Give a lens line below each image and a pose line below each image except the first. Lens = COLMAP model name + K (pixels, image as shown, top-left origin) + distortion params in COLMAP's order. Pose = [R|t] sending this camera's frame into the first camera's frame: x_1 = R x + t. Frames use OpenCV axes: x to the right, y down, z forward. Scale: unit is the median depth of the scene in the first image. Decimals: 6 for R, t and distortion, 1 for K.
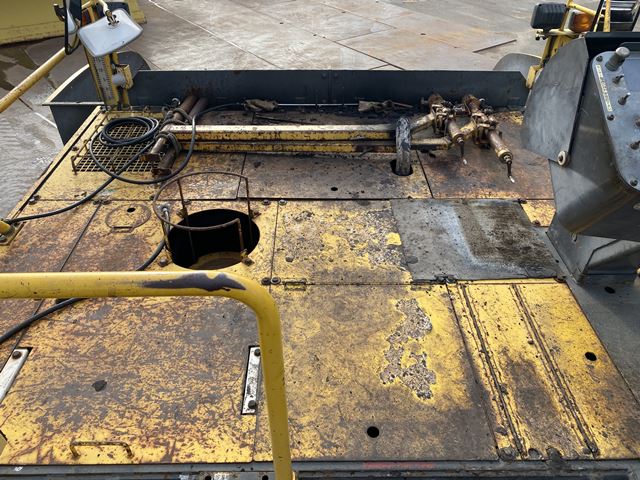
lens RADIAL K [[485.2, 0, 321.5], [0, 485.2, 236.3], [0, 0, 1]] dist [0.040233, -0.047891]
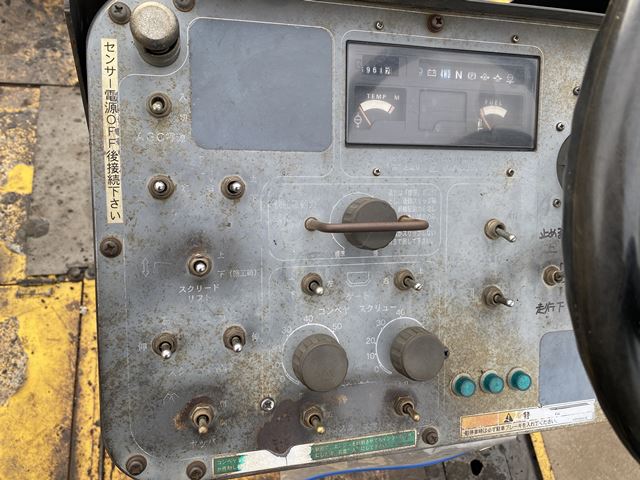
lens RADIAL K [[485.2, 0, 314.2], [0, 485.2, 238.3], [0, 0, 1]] dist [0.040233, -0.047891]
pose [[0.971158, -0.019704, 0.237622, 0.391114], [-0.088197, 0.896210, 0.434774, -0.243394], [-0.221525, -0.443192, 0.868624, 0.418904]]
